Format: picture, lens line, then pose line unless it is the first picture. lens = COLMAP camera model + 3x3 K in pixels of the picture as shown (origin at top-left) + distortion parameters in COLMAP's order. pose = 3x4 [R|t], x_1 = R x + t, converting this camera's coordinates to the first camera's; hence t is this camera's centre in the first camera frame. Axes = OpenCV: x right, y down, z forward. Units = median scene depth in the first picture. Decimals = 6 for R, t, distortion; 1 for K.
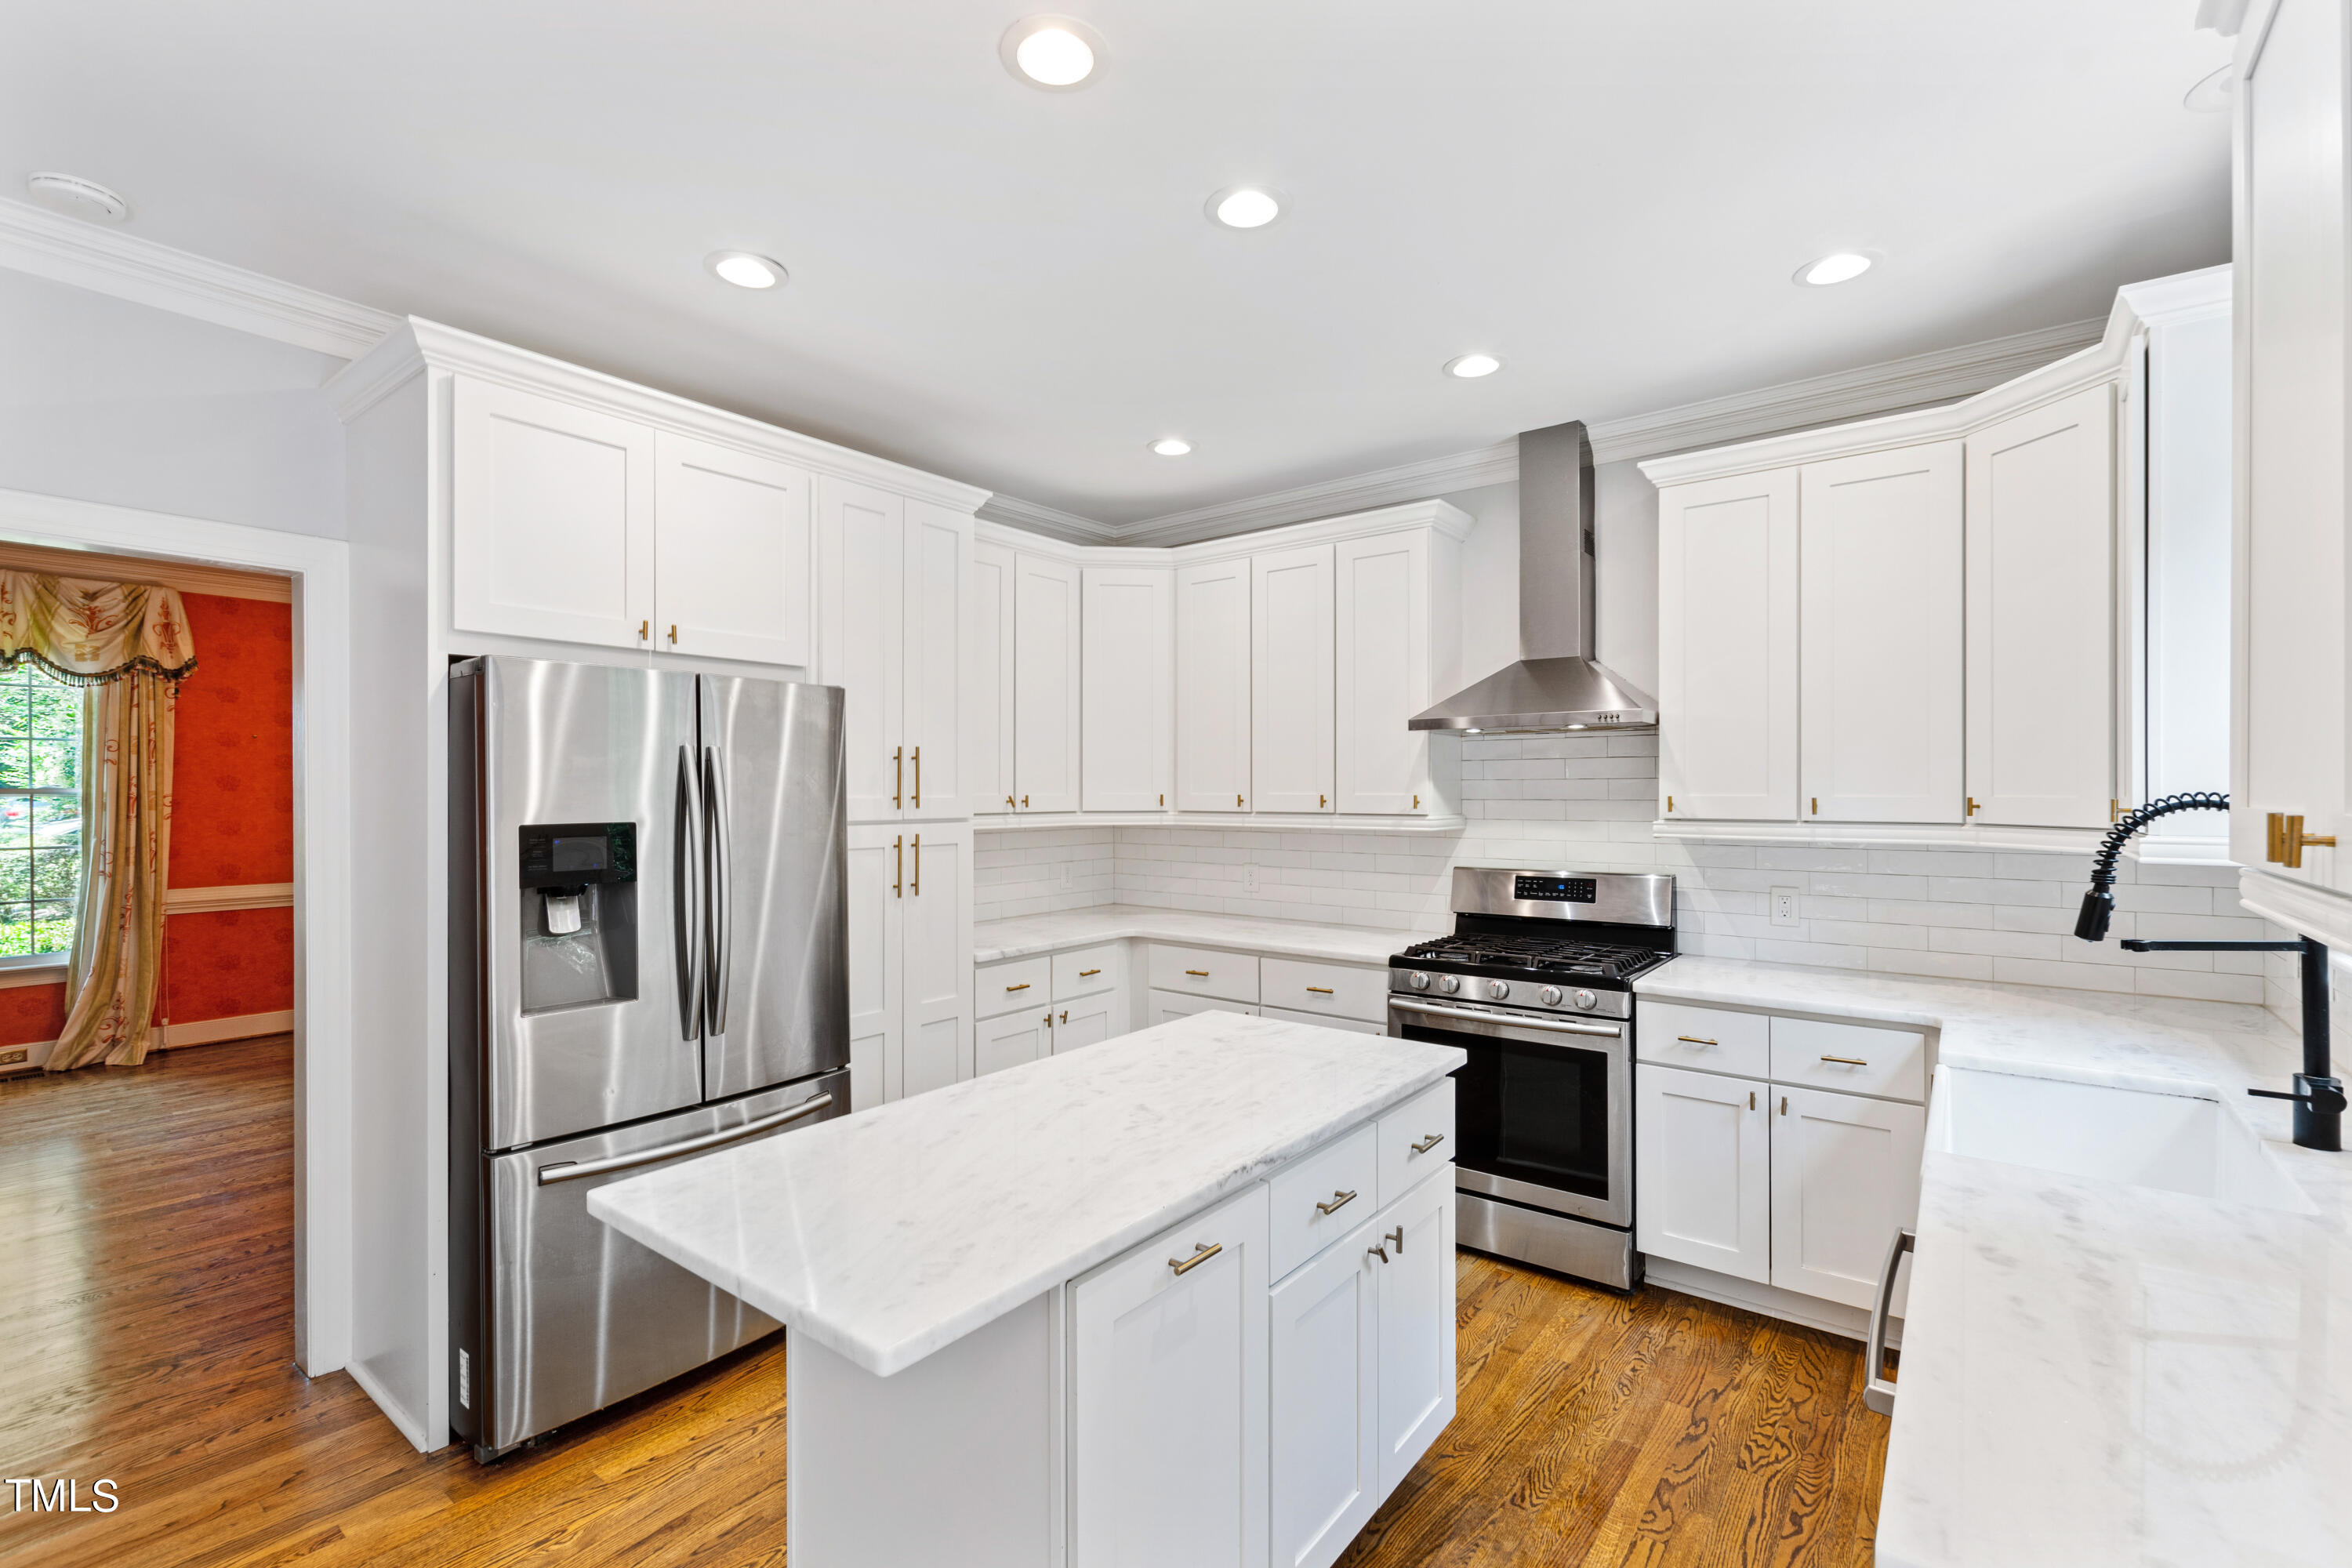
lens RADIAL K [[1041.1, 0, 1163.1], [0, 1041.1, 788.6], [0, 0, 1]] dist [0.001074, 0.000335]
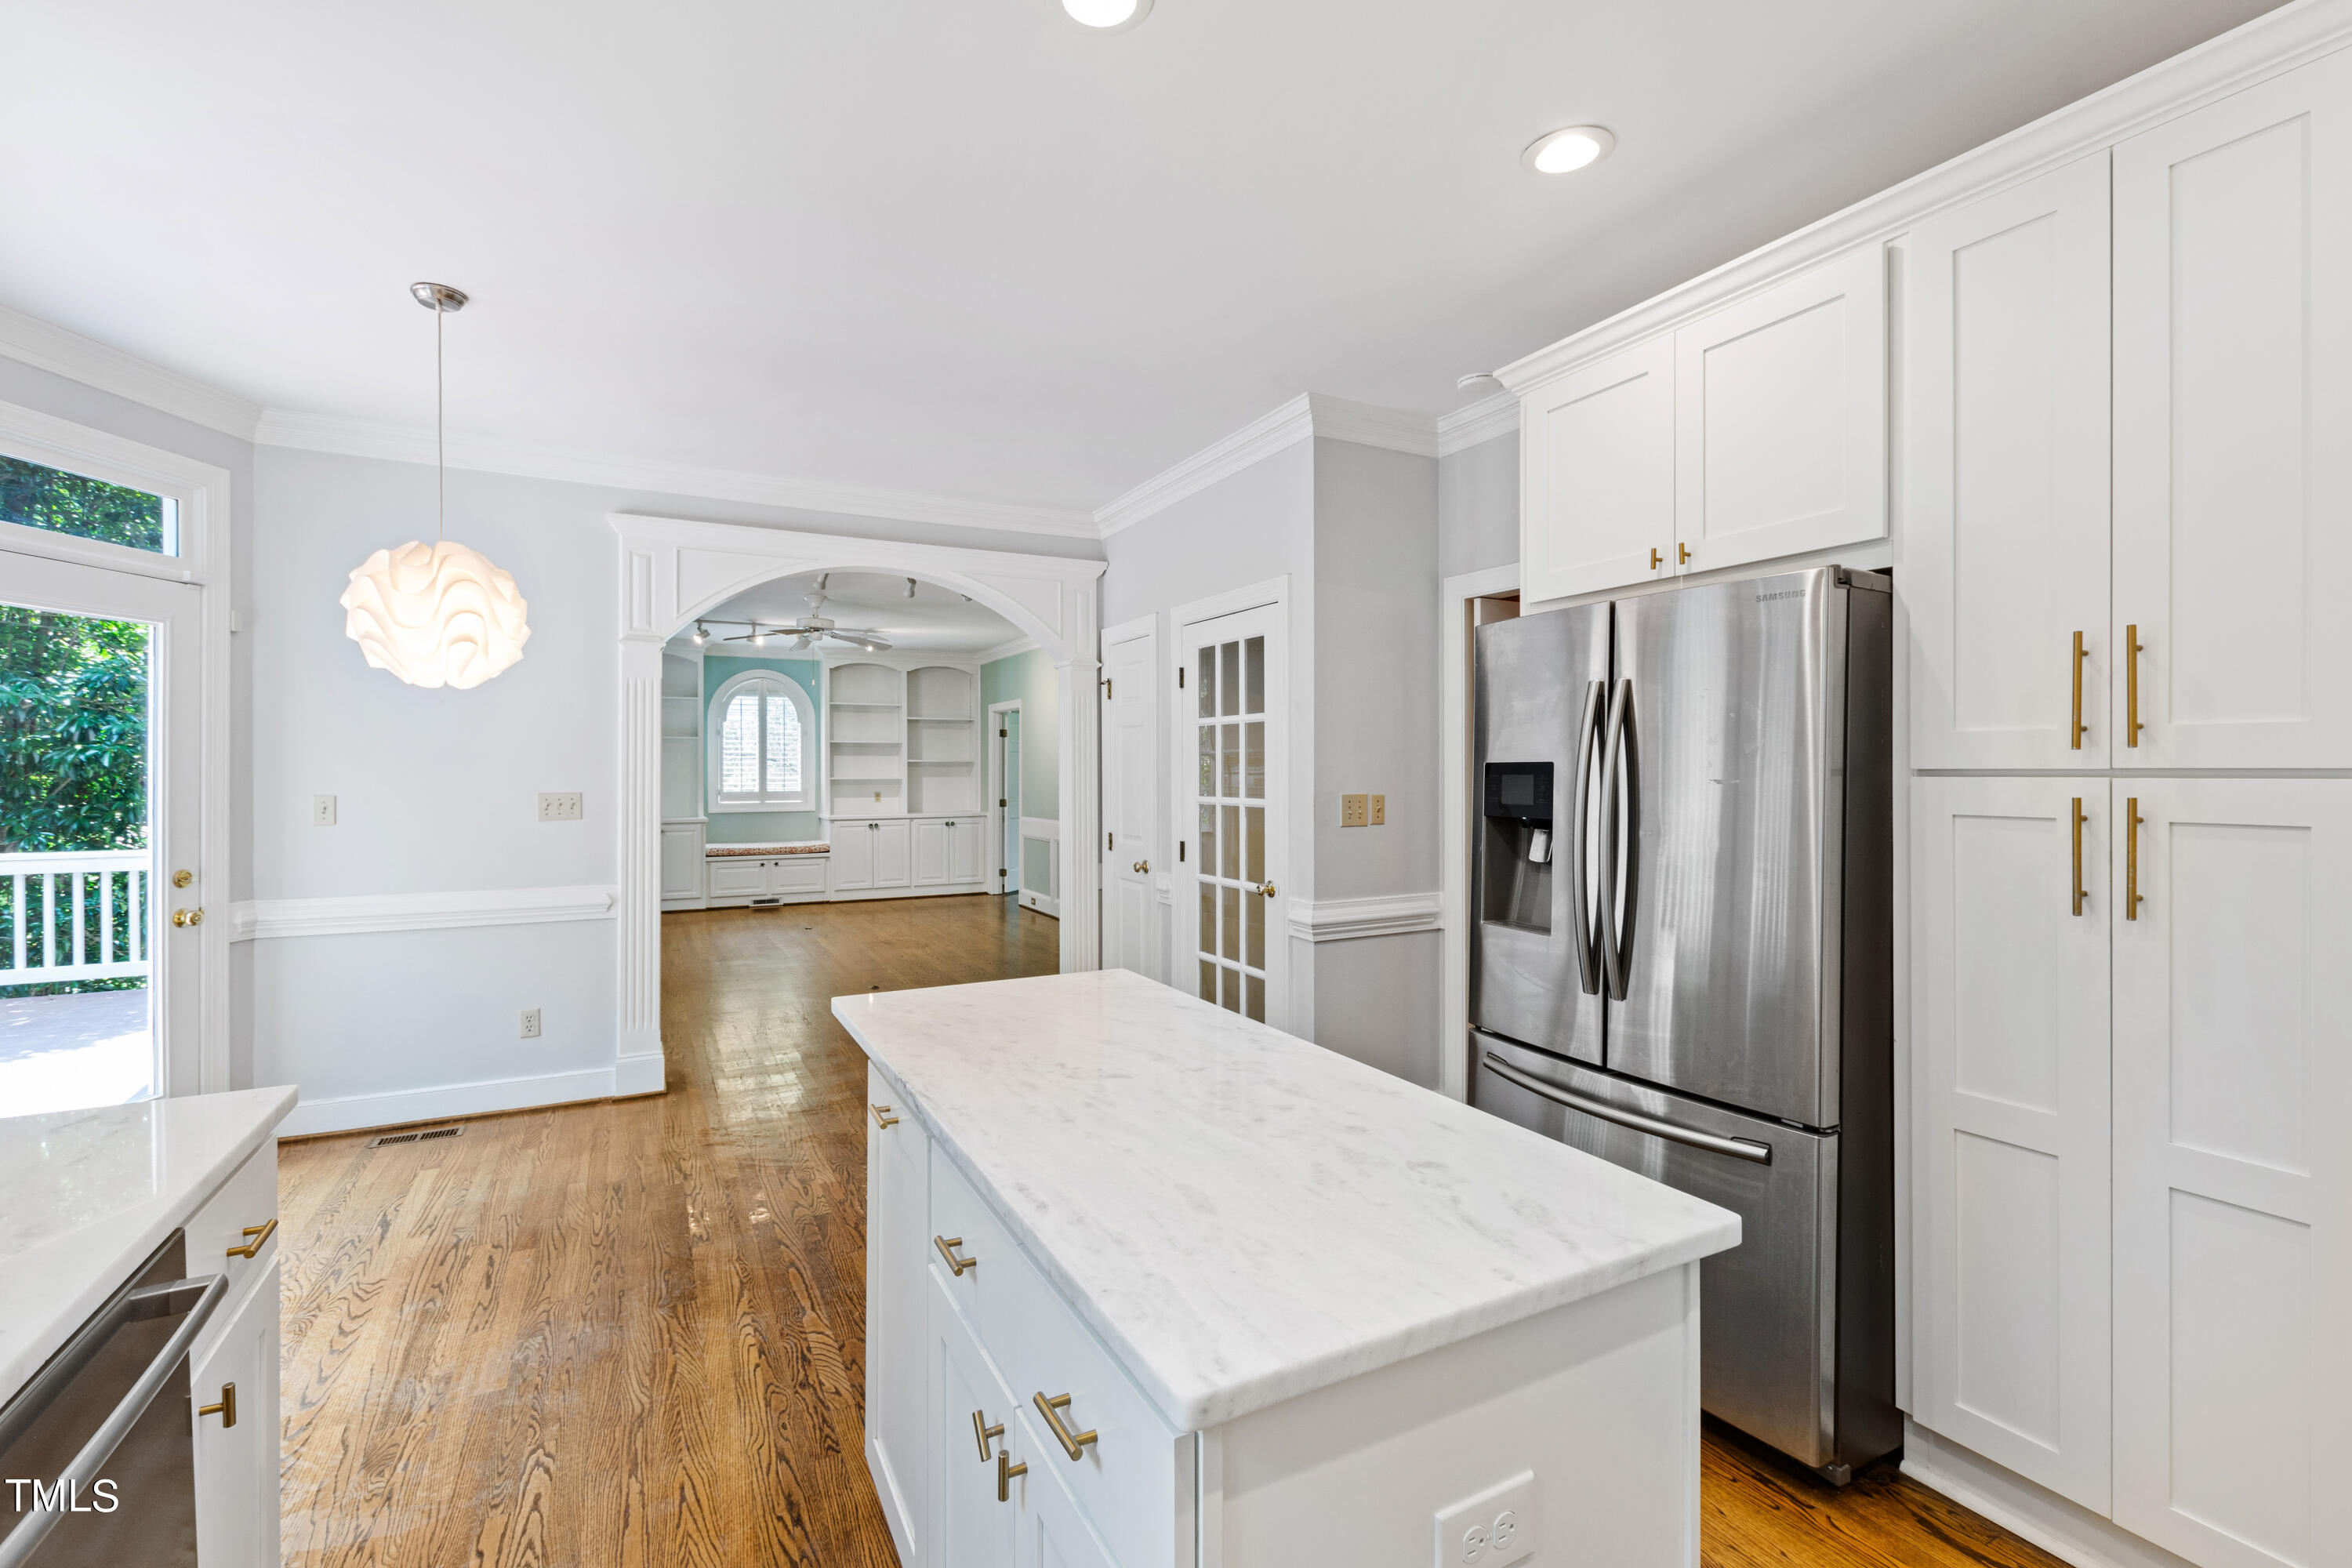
lens RADIAL K [[1041.1, 0, 1173.7], [0, 1041.1, 775.2], [0, 0, 1]] dist [0.001074, 0.000335]
pose [[-0.419372, 0.003078, -0.907809, 0.616218], [0.000561, 0.999995, 0.003131, 0.045181], [0.907814, 0.000803, -0.419371, 1.163389]]
